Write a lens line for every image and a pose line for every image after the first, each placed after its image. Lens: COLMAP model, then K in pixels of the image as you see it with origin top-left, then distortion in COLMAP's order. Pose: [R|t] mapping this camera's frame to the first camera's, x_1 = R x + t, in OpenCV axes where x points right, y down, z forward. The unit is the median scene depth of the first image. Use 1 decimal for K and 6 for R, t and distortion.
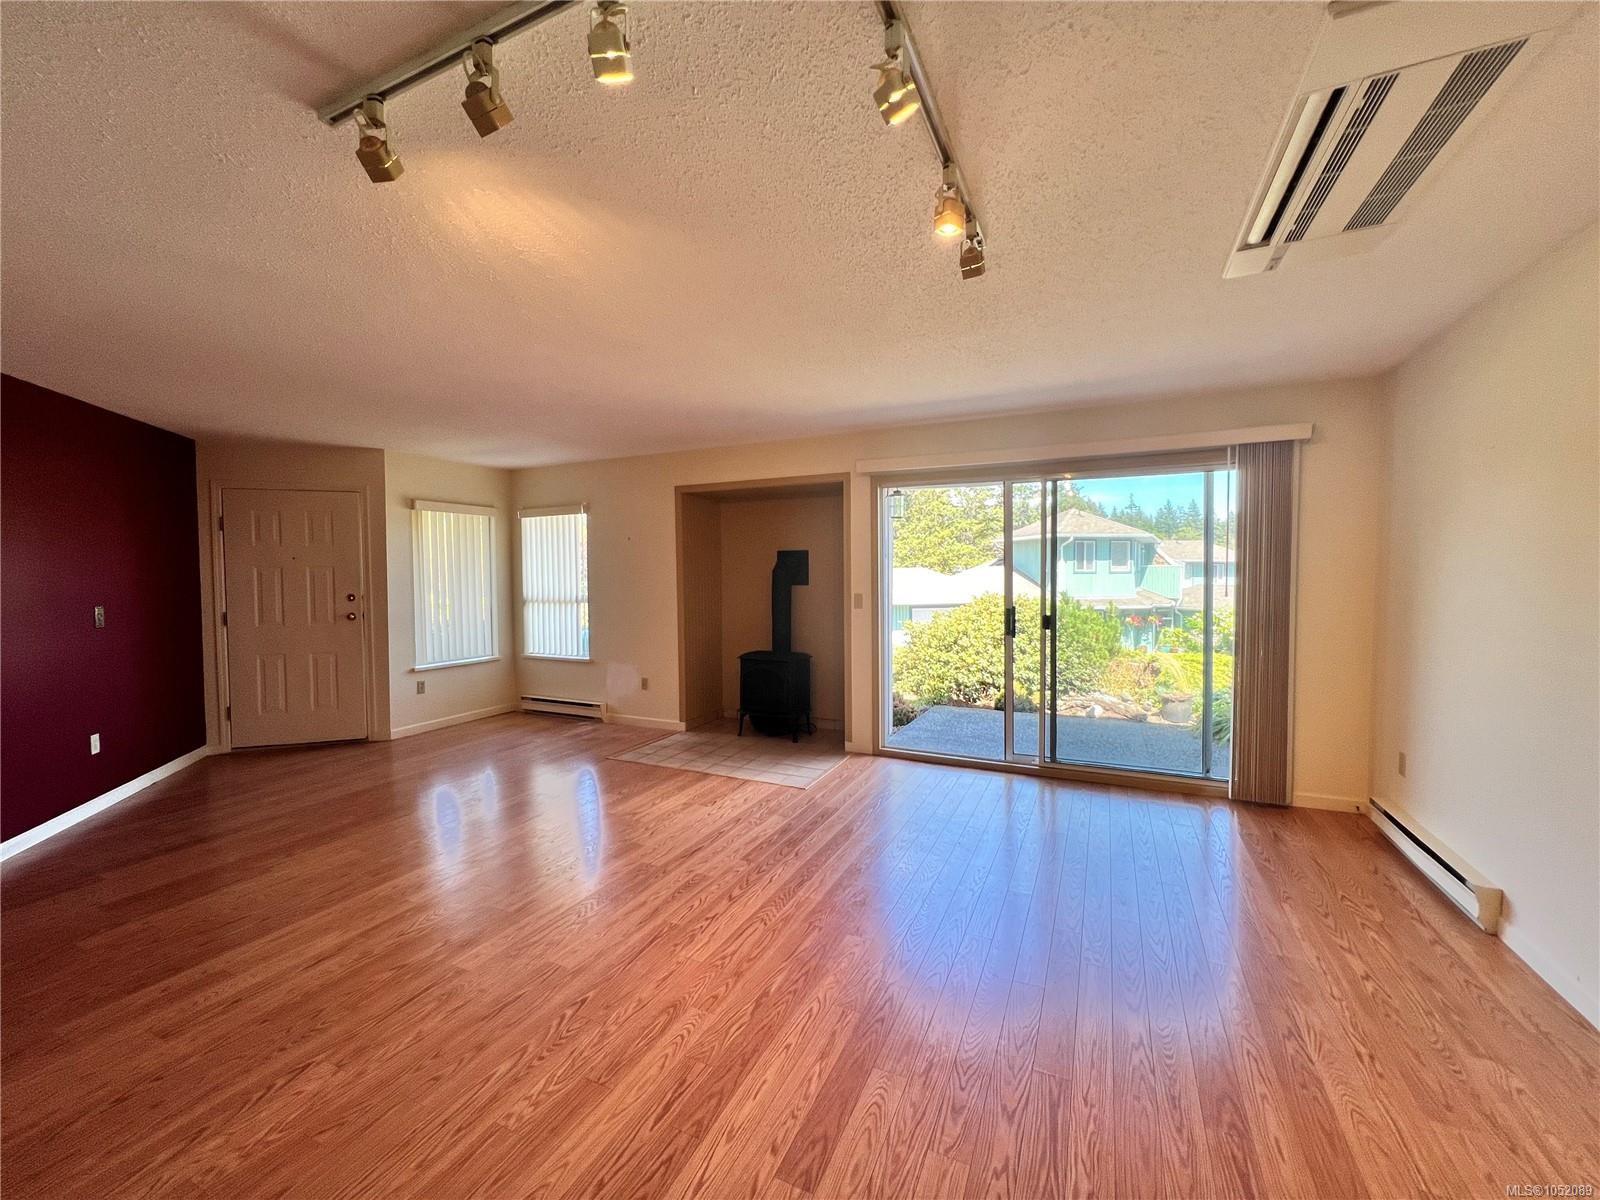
lens RADIAL K [[639.3, 0, 800.0], [0, 639.3, 600.0], [0, 0, 1]] dist [-0.000304, 0.000193]
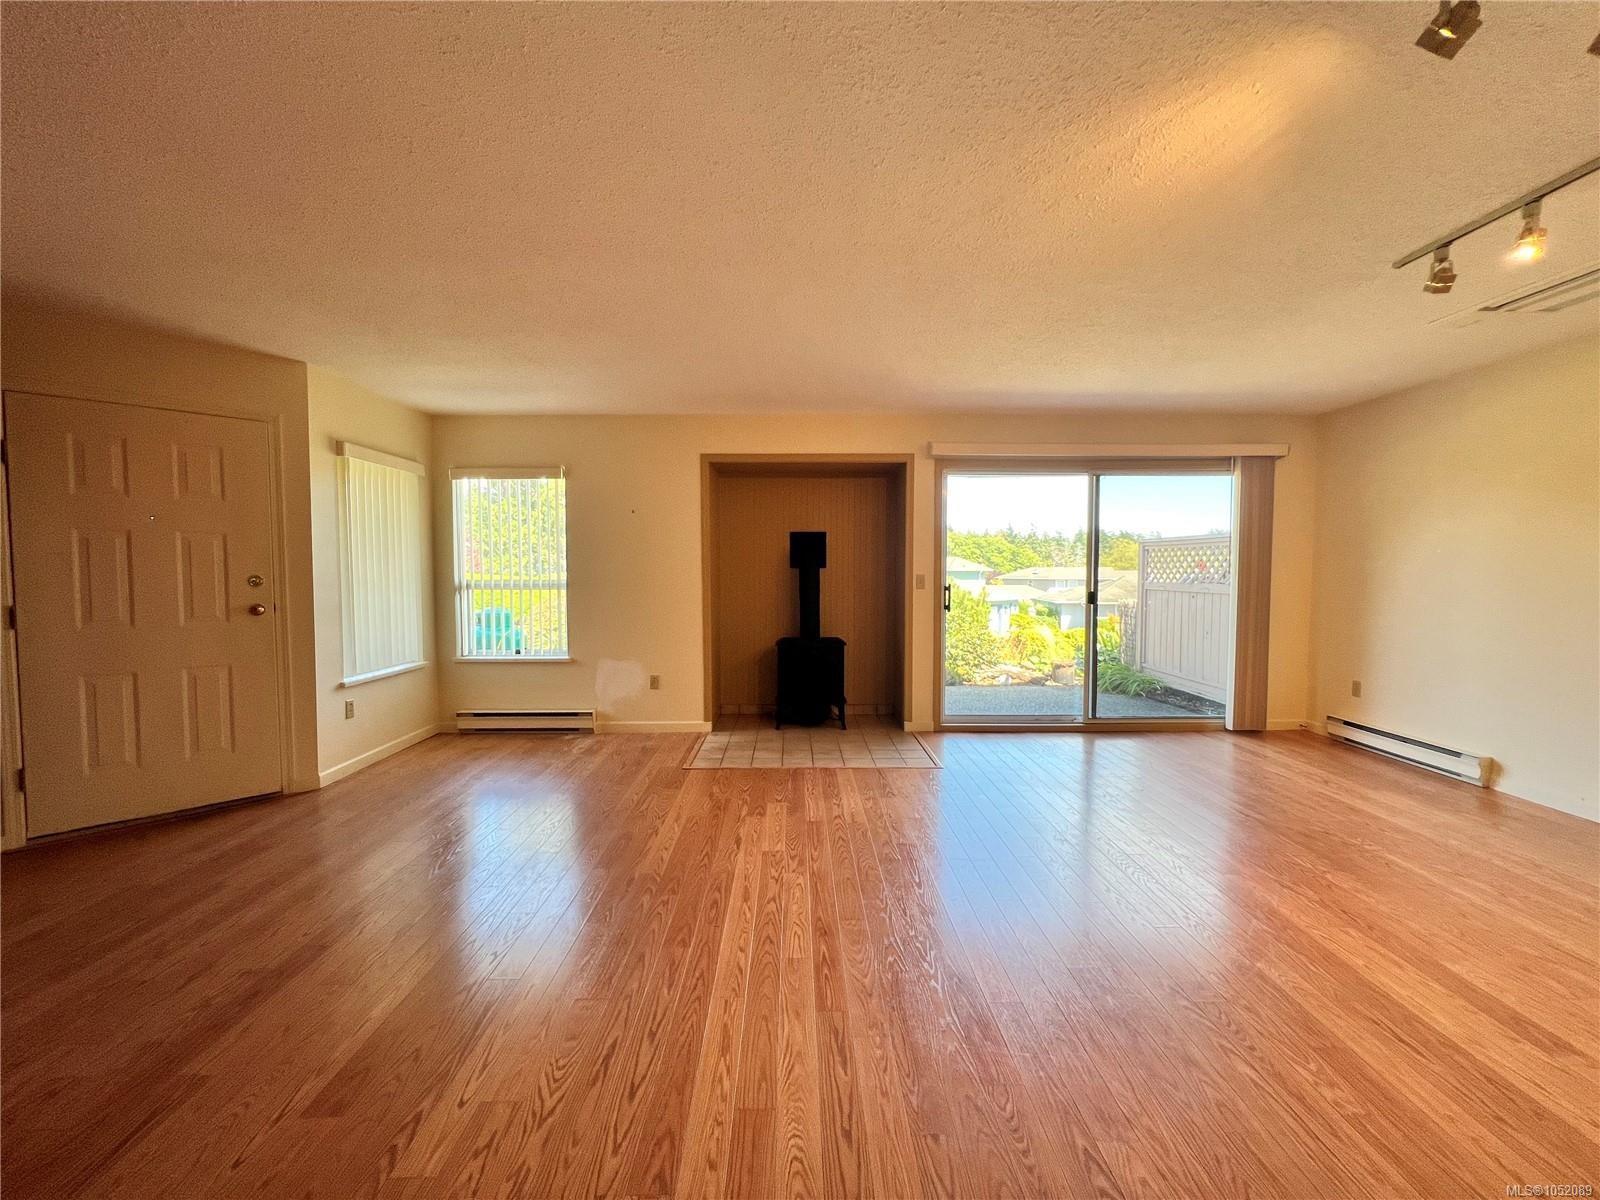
lens RADIAL K [[639.6, 0, 800.0], [0, 639.6, 600.0], [0, 0, 1]] dist [-0.002775, -0.000226]
pose [[0.899294, -0.016174, 0.437045, -0.479712], [0.013578, 0.999867, 0.009064, 0.017250], [-0.437133, -0.002217, 0.899394, 0.158089]]
